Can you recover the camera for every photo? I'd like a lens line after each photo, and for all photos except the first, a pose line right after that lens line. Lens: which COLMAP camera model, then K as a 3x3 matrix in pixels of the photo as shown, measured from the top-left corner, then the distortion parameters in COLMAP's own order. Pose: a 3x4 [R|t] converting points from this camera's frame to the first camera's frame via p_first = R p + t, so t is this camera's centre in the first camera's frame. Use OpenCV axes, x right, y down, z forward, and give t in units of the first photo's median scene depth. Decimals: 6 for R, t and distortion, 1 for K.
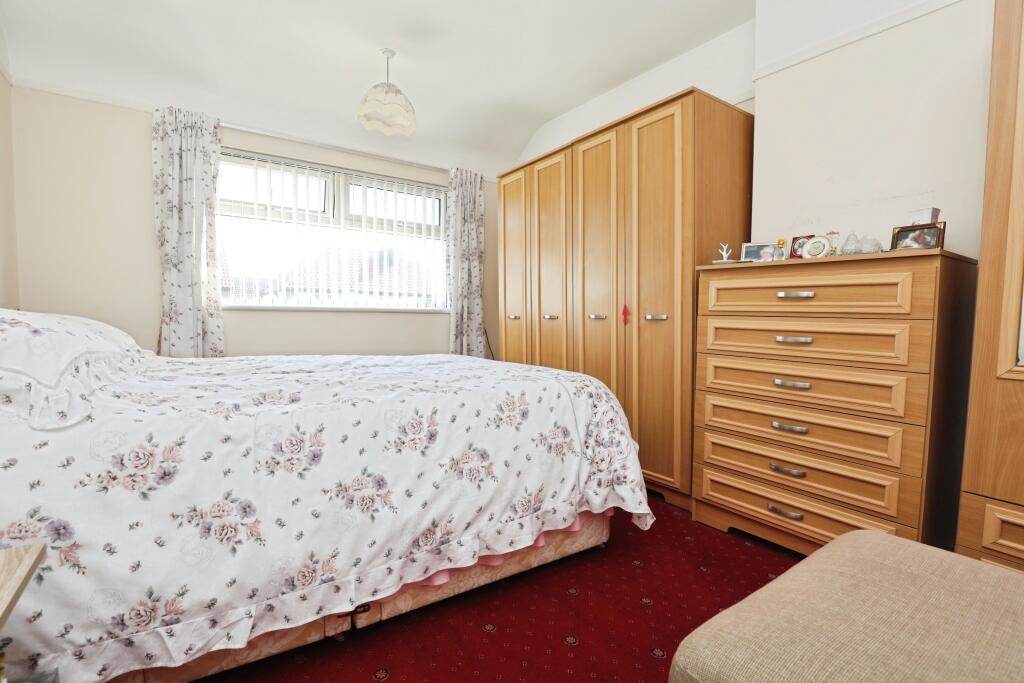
lens RADIAL K [[466.4, 0, 518.5], [0, 466.4, 335.8], [0, 0, 1]] dist [-0.025870, 0.004456]
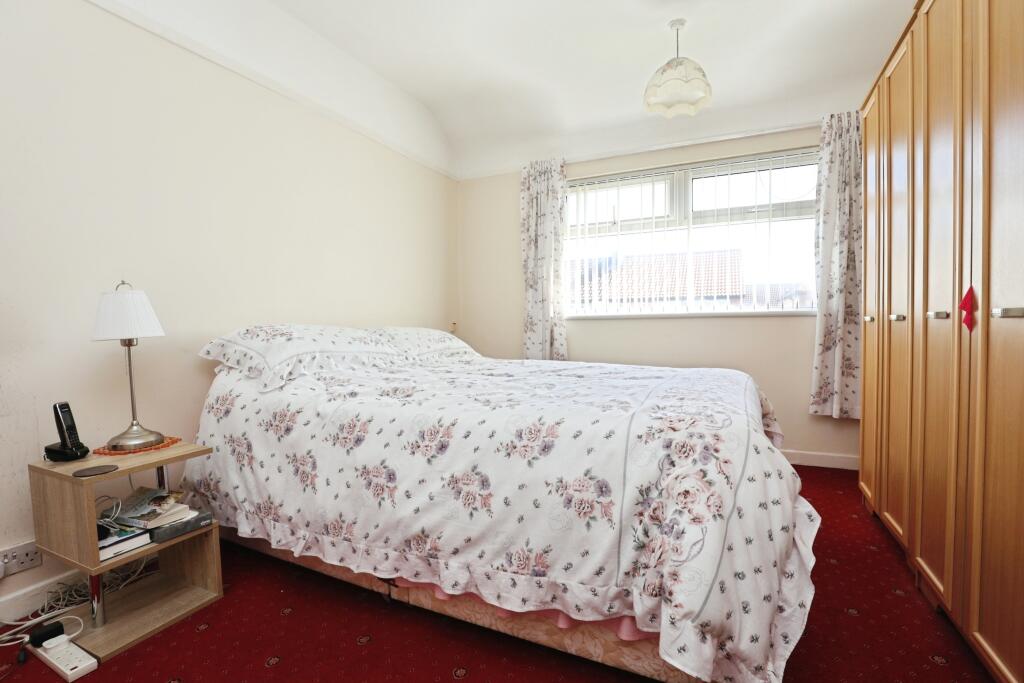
lens RADIAL K [[466.4, 0, 514.4], [0, 466.4, 349.8], [0, 0, 1]] dist [-0.025870, 0.004456]
pose [[0.505459, 0.028332, -0.862385, 0.669581], [-0.013367, 0.999598, 0.025006, -0.015232], [0.862747, -0.001112, 0.505634, 0.577673]]
